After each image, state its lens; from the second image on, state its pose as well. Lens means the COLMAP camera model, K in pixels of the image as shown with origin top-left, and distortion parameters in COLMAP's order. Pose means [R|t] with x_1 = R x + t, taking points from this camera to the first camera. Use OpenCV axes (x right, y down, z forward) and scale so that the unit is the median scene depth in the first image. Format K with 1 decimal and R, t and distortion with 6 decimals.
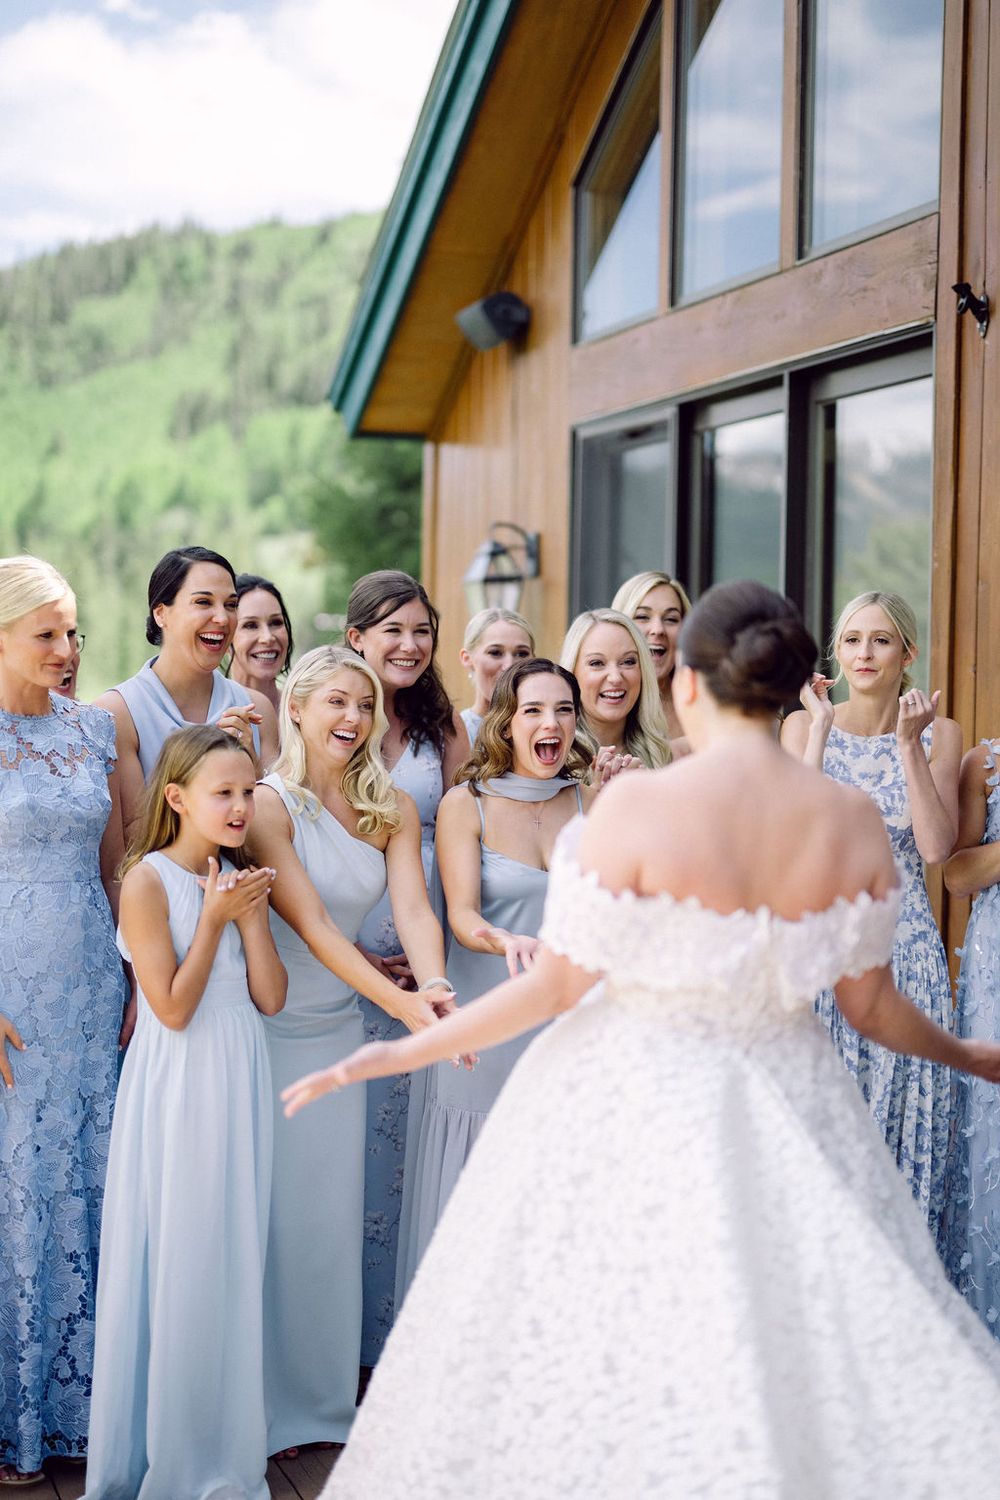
lens RADIAL K [[2186.2, 0, 500.0], [0, 2186.2, 750.0], [0, 0, 1]] dist [0.006978, 0.127856]
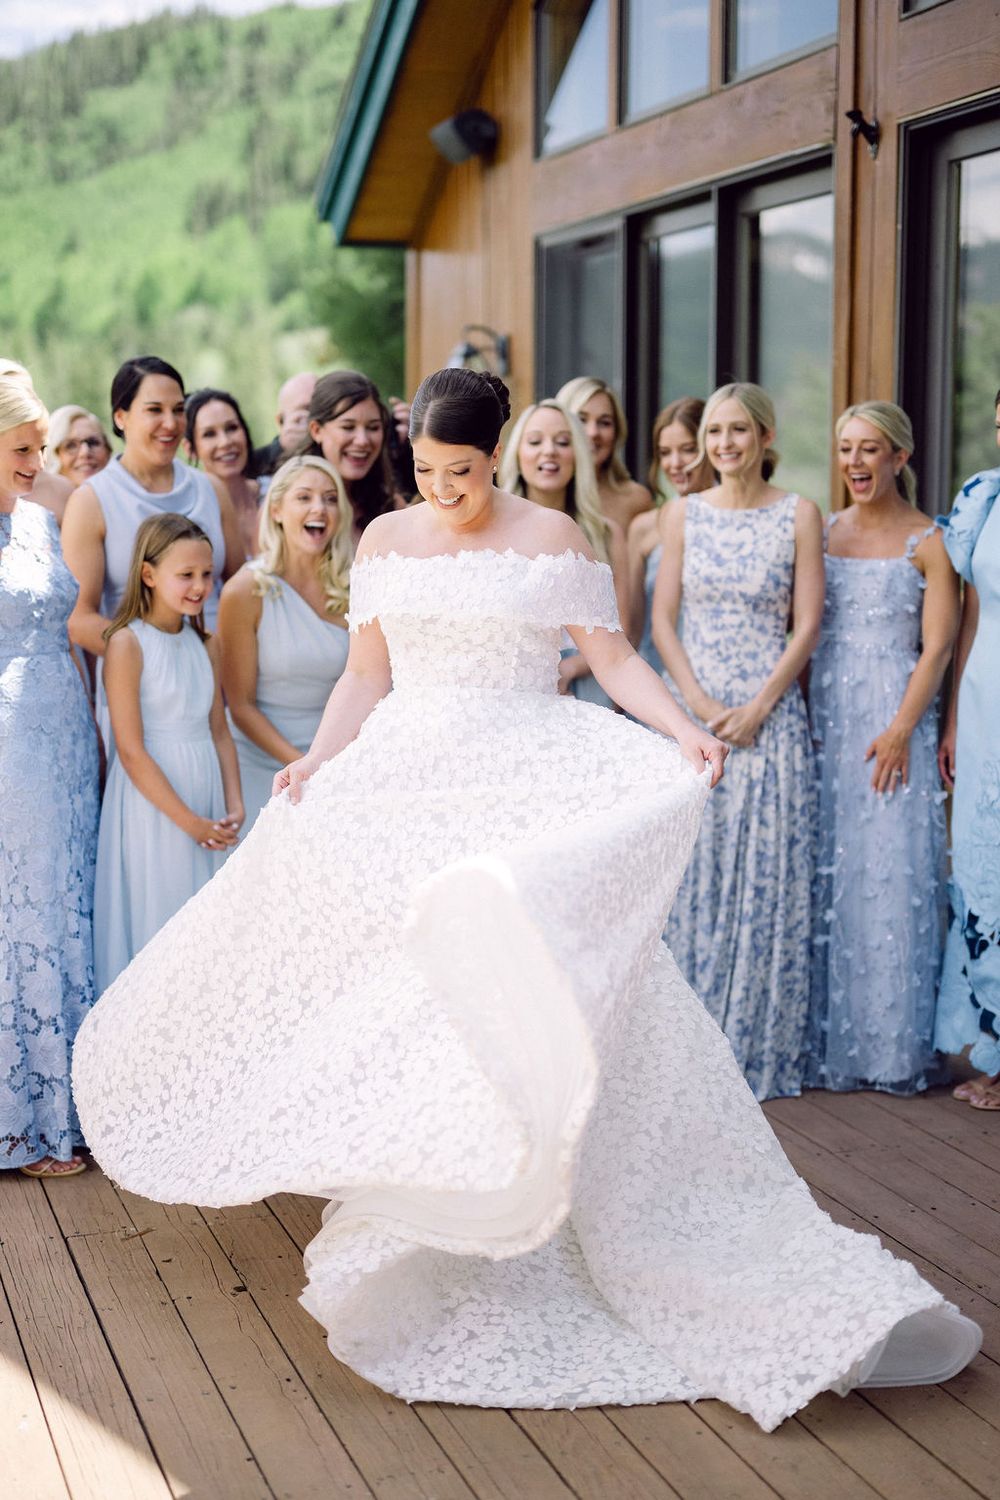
lens RADIAL K [[2186.2, 0, 500.0], [0, 2186.2, 750.0], [0, 0, 1]] dist [0.006978, 0.127856]
pose [[0.999839, -0.011463, -0.013819, 0.025880], [0.012699, 0.995587, 0.092984, 0.005554], [0.012693, -0.093145, 0.995572, -0.105507]]
